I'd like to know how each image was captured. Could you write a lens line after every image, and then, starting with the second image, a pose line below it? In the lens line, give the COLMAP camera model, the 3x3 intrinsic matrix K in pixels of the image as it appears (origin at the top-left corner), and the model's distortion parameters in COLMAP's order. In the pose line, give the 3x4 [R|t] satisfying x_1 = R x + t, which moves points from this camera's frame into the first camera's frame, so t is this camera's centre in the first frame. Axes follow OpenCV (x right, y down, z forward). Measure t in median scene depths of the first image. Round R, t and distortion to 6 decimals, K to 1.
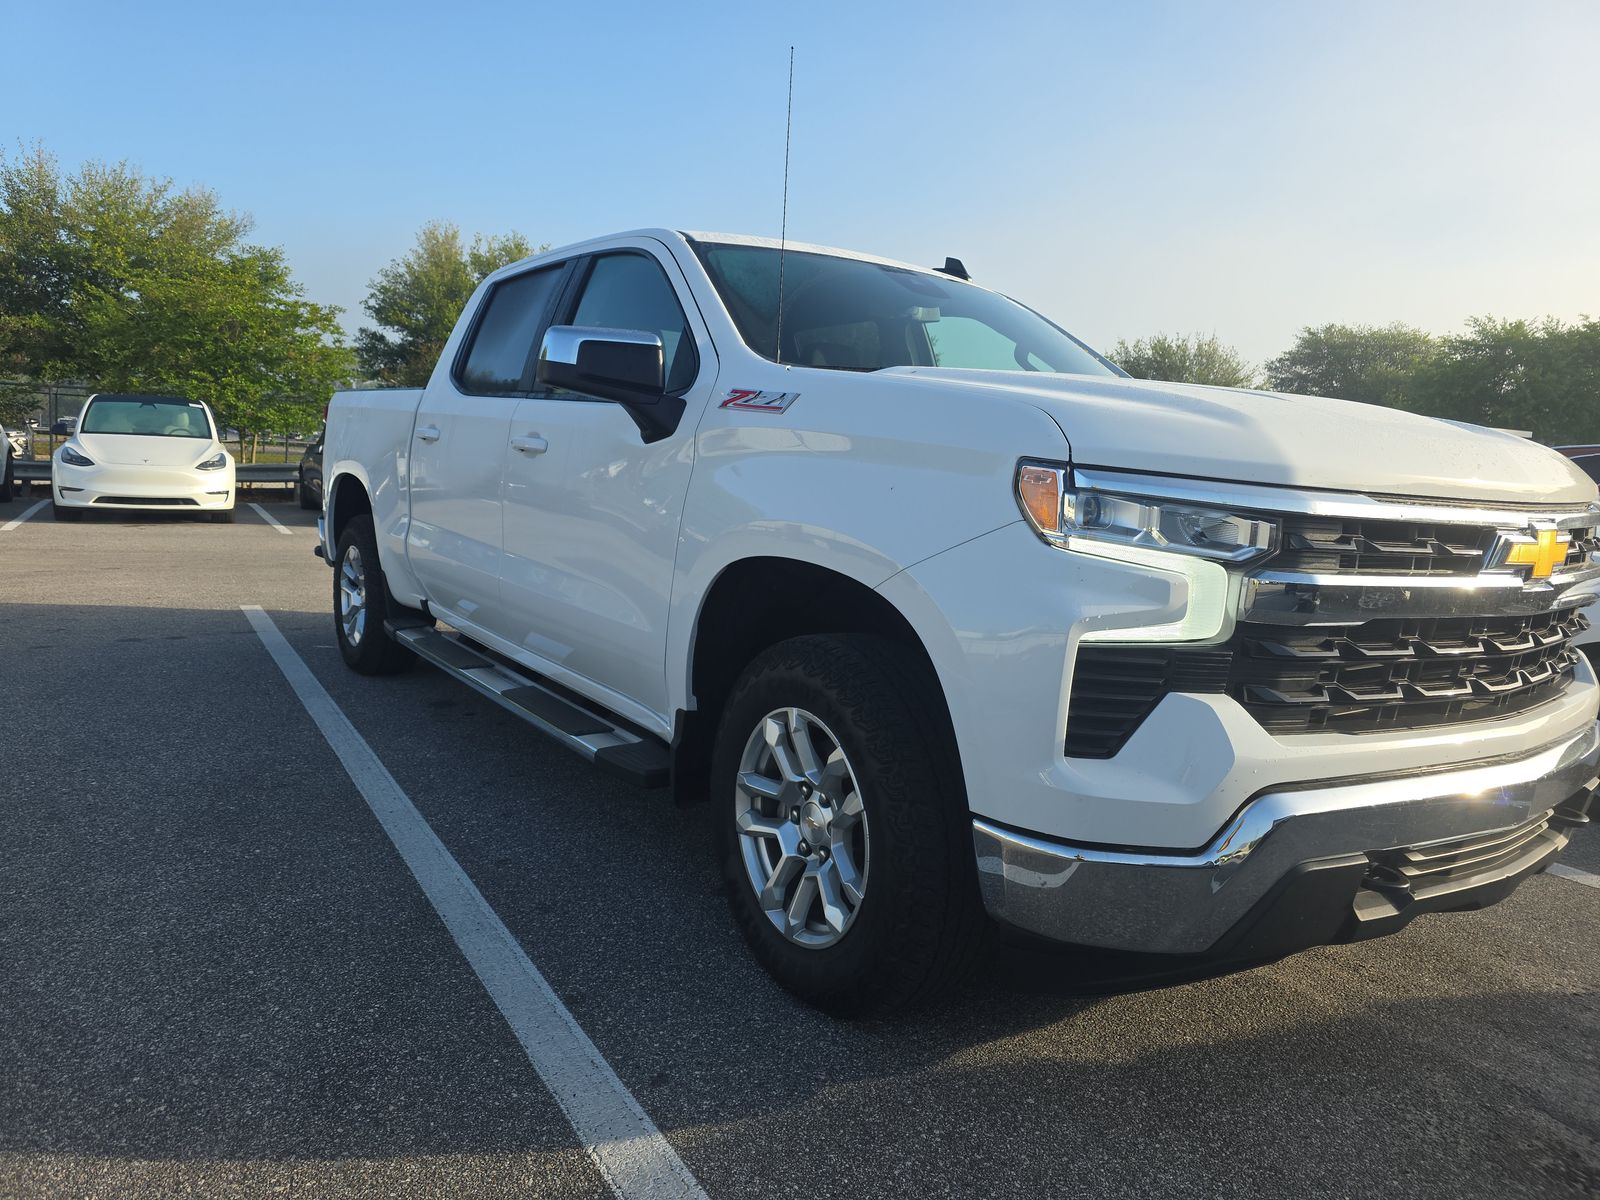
lens RADIAL K [[1094.8, 0, 800.0], [0, 1094.8, 600.0], [0, 0, 1]] dist [0.067847, -0.068144]
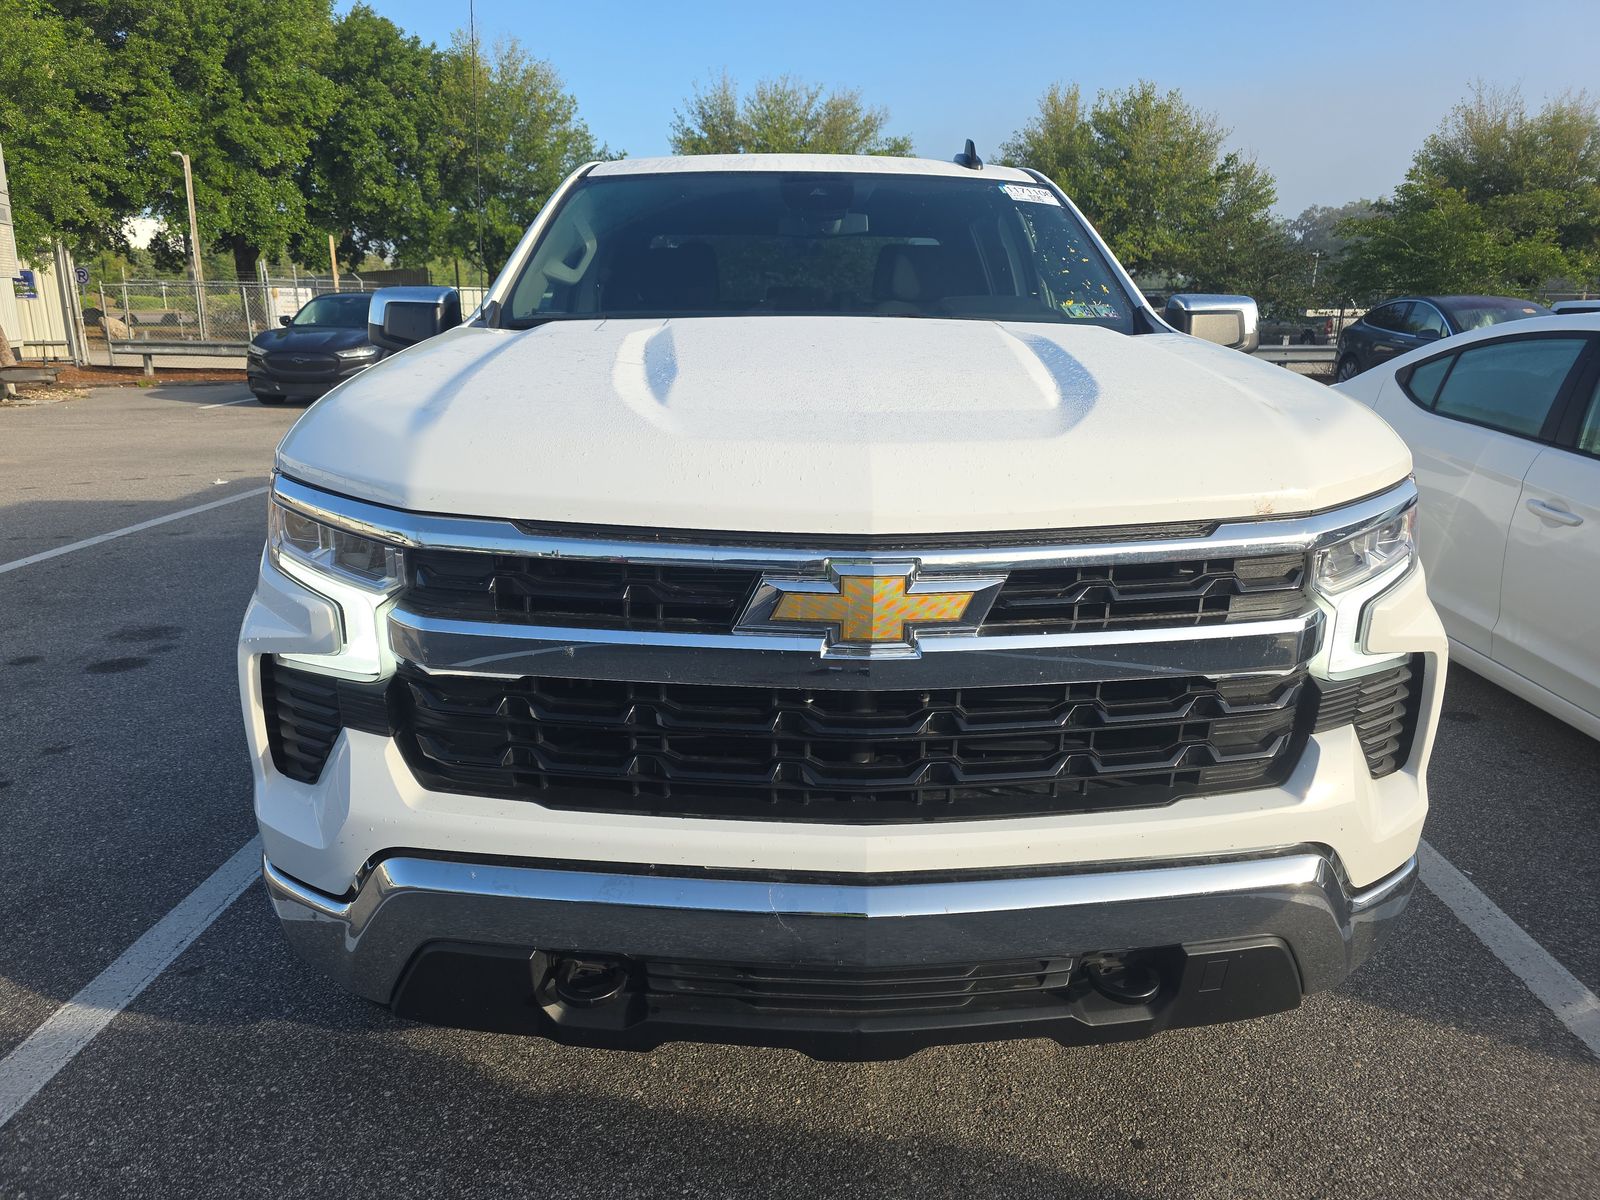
lens RADIAL K [[1094.8, 0, 800.0], [0, 1094.8, 600.0], [0, 0, 1]] dist [0.067847, -0.068144]
pose [[0.829114, 0.101181, -0.549847, 1.032873], [-0.035497, 0.991030, 0.128839, -0.138558], [0.557951, -0.087304, 0.825269, 0.413667]]
